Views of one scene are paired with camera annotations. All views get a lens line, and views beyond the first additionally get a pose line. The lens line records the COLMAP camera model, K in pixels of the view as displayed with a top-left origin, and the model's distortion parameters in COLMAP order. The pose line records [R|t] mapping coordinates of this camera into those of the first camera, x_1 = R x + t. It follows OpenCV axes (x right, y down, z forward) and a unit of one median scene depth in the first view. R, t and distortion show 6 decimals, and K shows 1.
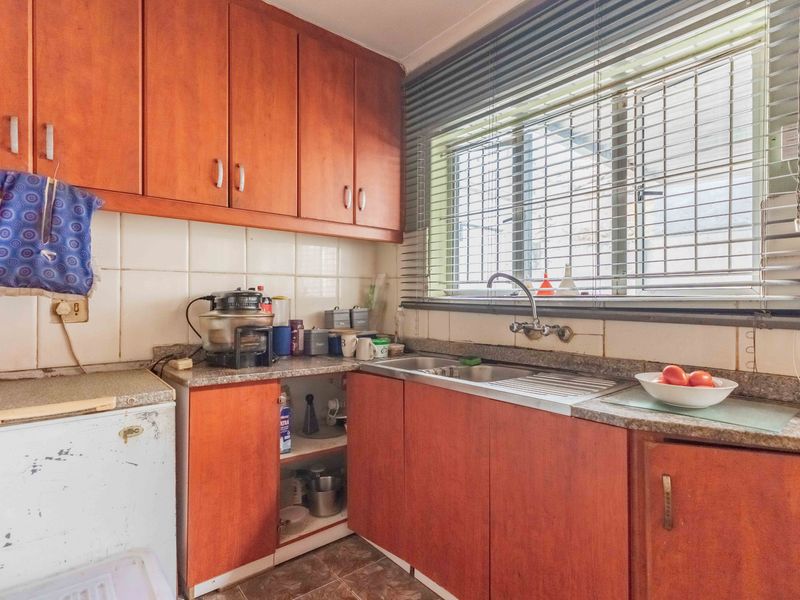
lens RADIAL K [[445.6, 0, 400.0], [0, 445.6, 300.0], [0, 0, 1]] dist [0.015707, -0.000505]
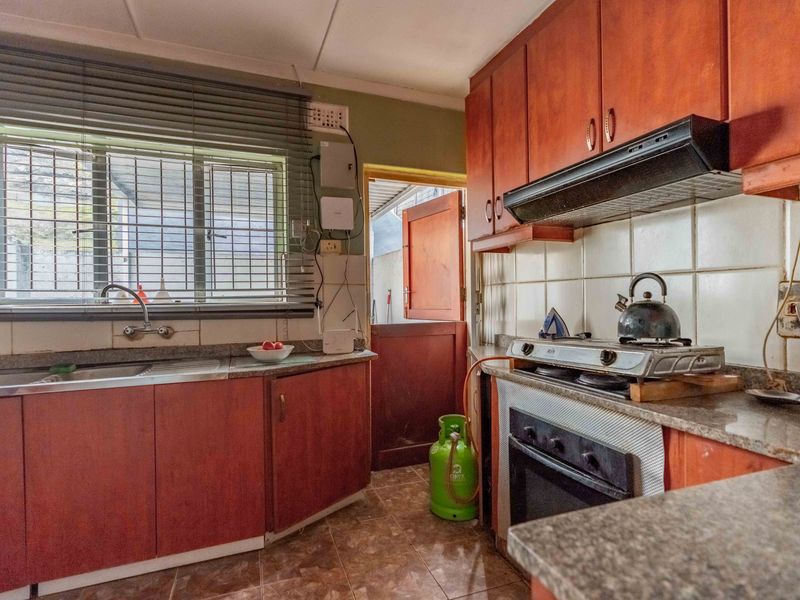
lens RADIAL K [[427.1, 0, 400.0], [0, 427.1, 300.0], [0, 0, 1]] dist [0.000281, -0.000053]
pose [[0.277713, -0.002698, 0.960660, -0.663677], [0.017853, 0.999838, -0.002353, -0.005216], [-0.960498, 0.017804, 0.277717, -0.014328]]
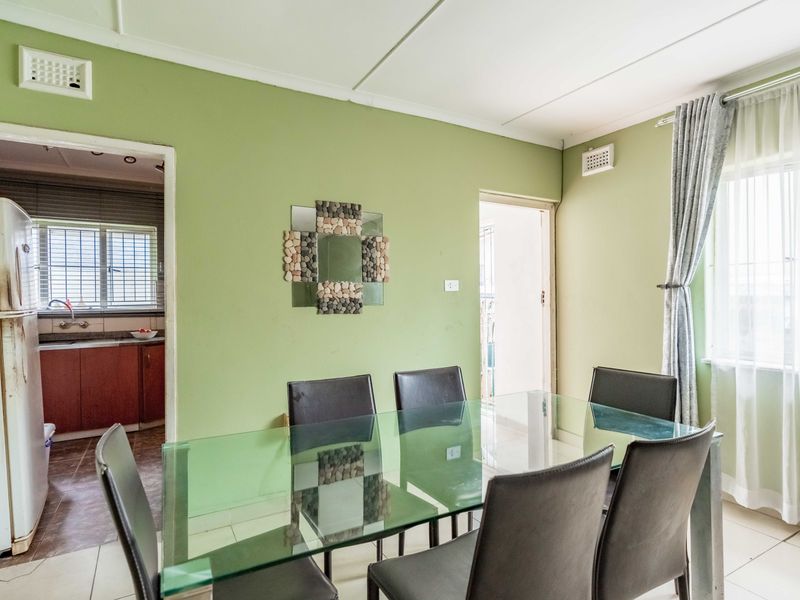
lens RADIAL K [[445.6, 0, 400.0], [0, 445.6, 300.0], [0, 0, 1]] dist [0.015707, -0.000505]
pose [[0.132098, -0.000182, 0.991237, -1.893607], [0.014876, 0.999888, -0.001798, -0.031119], [-0.991125, 0.014983, 0.132086, -1.077795]]
